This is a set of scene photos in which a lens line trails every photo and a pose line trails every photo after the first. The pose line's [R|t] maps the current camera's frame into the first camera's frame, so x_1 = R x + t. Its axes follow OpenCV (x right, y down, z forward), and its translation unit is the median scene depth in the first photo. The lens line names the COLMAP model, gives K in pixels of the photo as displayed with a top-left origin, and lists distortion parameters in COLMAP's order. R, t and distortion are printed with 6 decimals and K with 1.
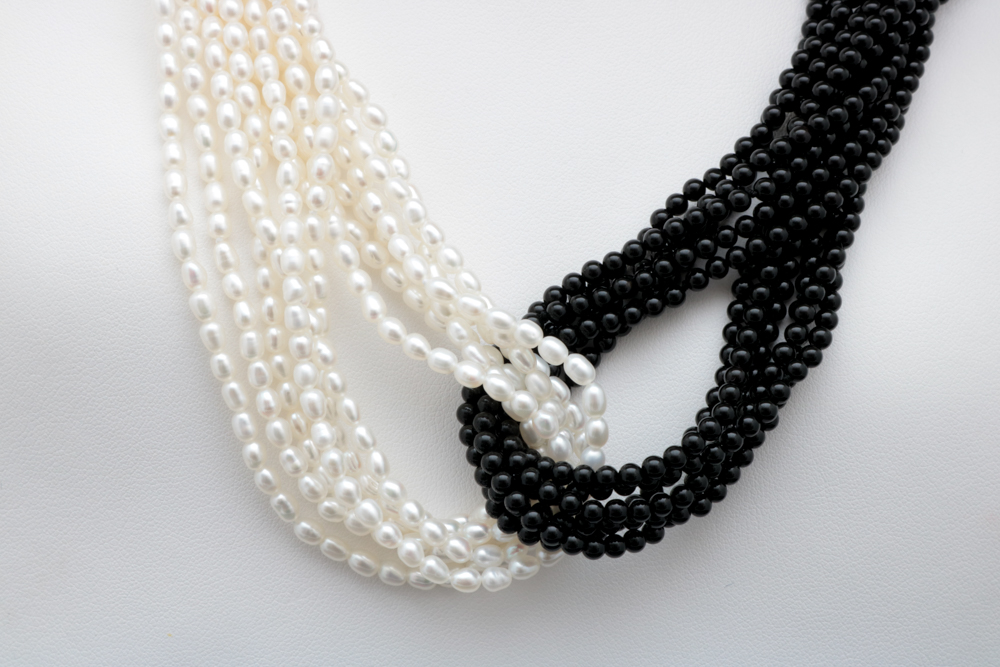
lens RADIAL K [[2230.9, 0, 500.0], [0, 2230.9, 333.5], [0, 0, 1]] dist [0.008104, -0.318617]
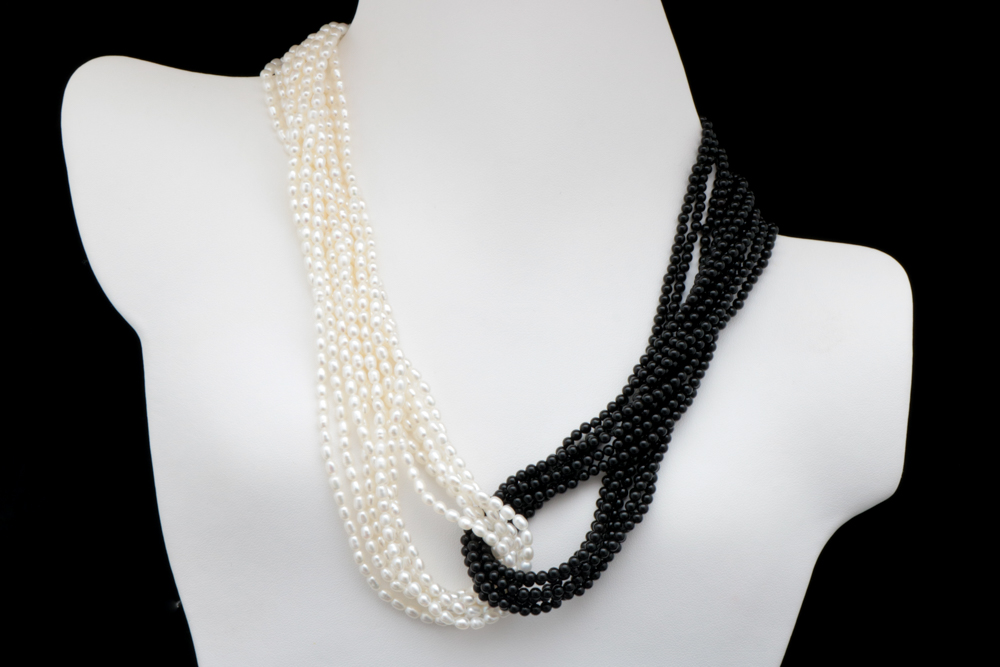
lens RADIAL K [[2230.9, 0, 500.0], [0, 2230.9, 333.5], [0, 0, 1]] dist [0.008104, -0.318617]
pose [[0.998360, 0.029348, -0.049145, 0.109110], [-0.027881, 0.999153, 0.030264, -0.210920], [0.049992, -0.028844, 0.998333, -0.993457]]
